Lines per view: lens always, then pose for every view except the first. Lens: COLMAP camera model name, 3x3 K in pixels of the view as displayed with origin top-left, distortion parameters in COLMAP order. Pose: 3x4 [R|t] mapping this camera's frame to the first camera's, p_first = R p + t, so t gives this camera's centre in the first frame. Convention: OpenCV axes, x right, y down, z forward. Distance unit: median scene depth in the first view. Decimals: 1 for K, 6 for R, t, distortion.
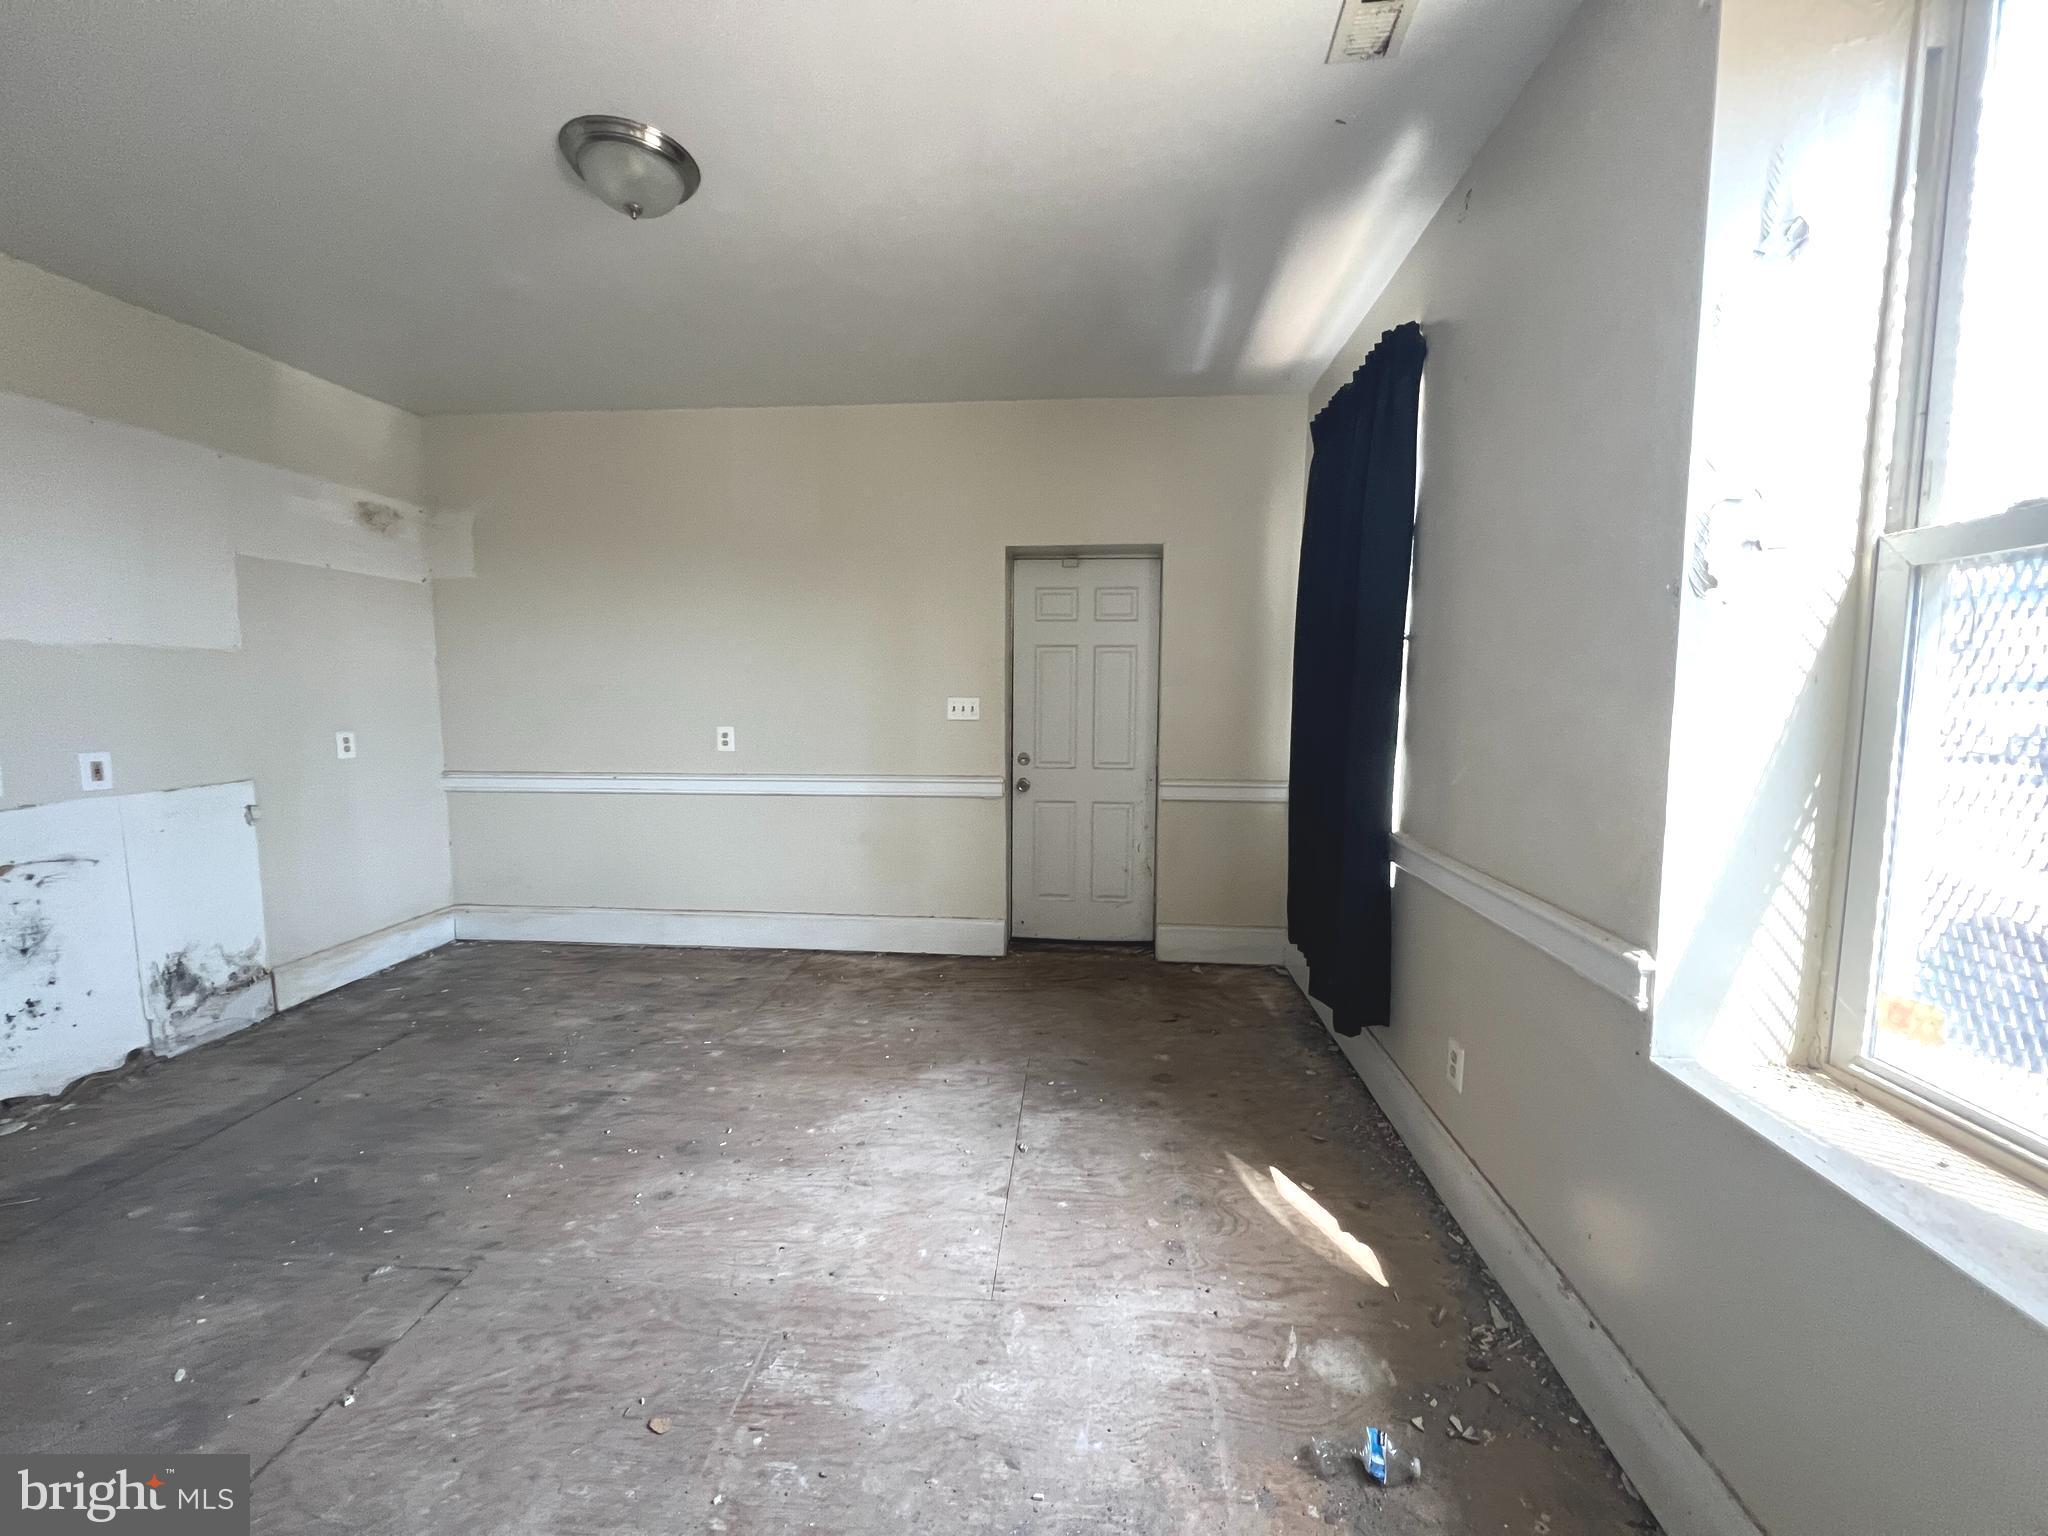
lens RADIAL K [[820.6, 0, 1024.0], [0, 820.6, 768.0], [0, 0, 1]] dist [-0.000846, 0.000302]
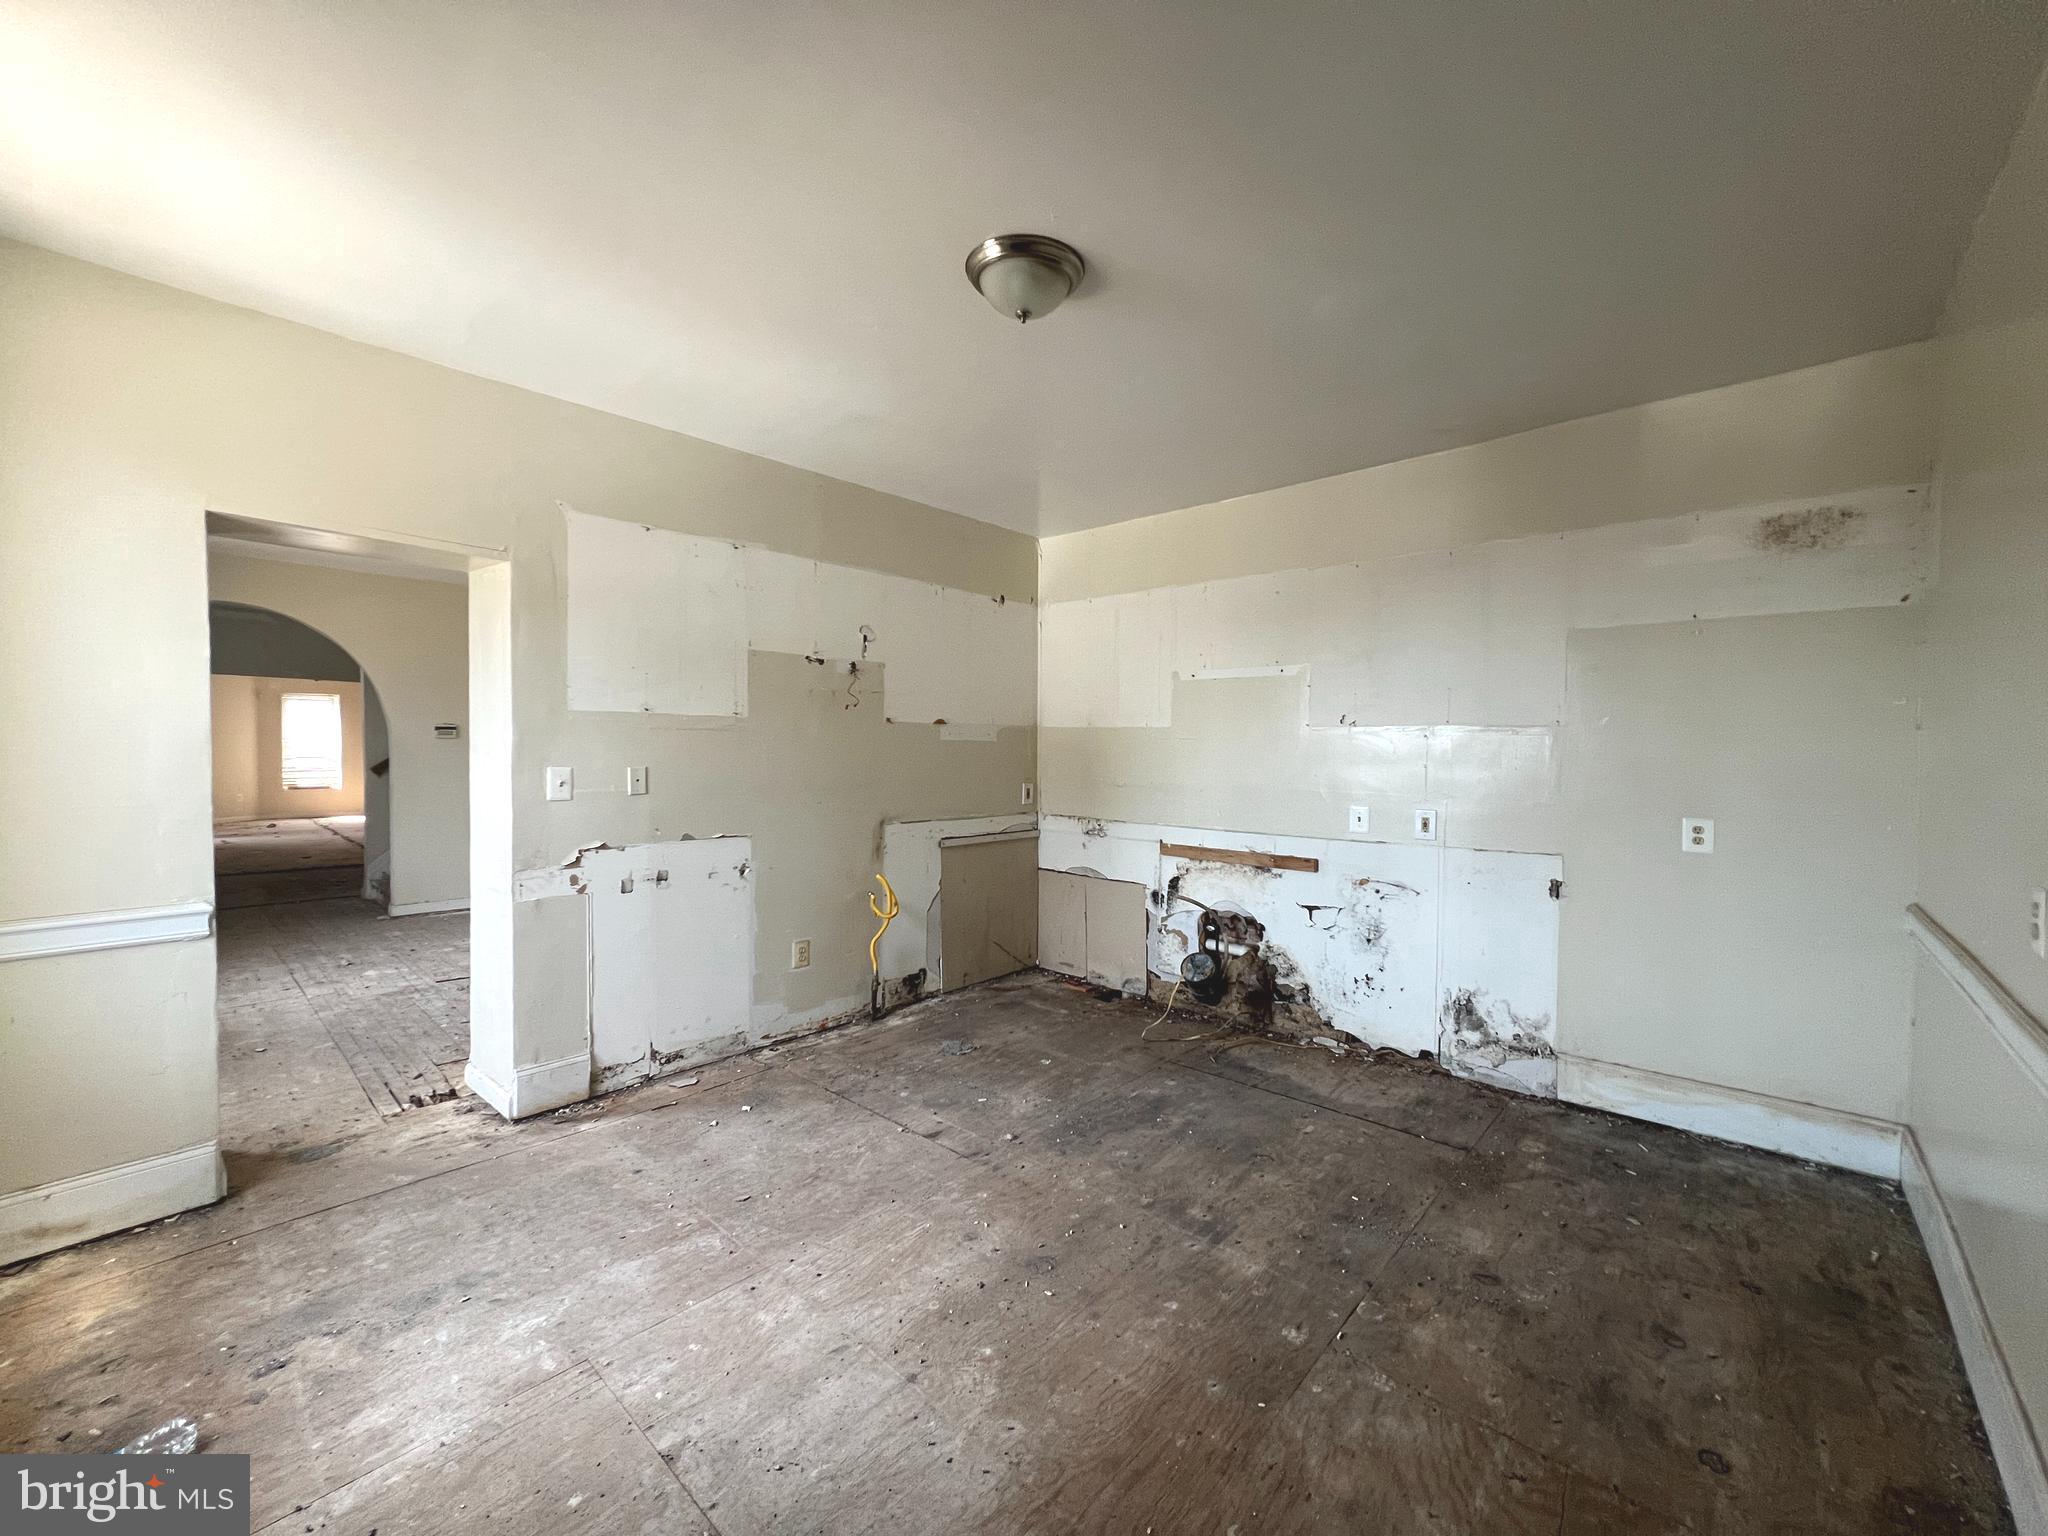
lens RADIAL K [[820.6, 0, 1024.0], [0, 820.6, 768.0], [0, 0, 1]] dist [-0.000846, 0.000302]
pose [[-0.614232, 0.013195, -0.789015, 0.250072], [-0.085039, 0.992931, 0.082806, -0.125248], [0.784530, 0.117959, -0.608768, 1.163075]]
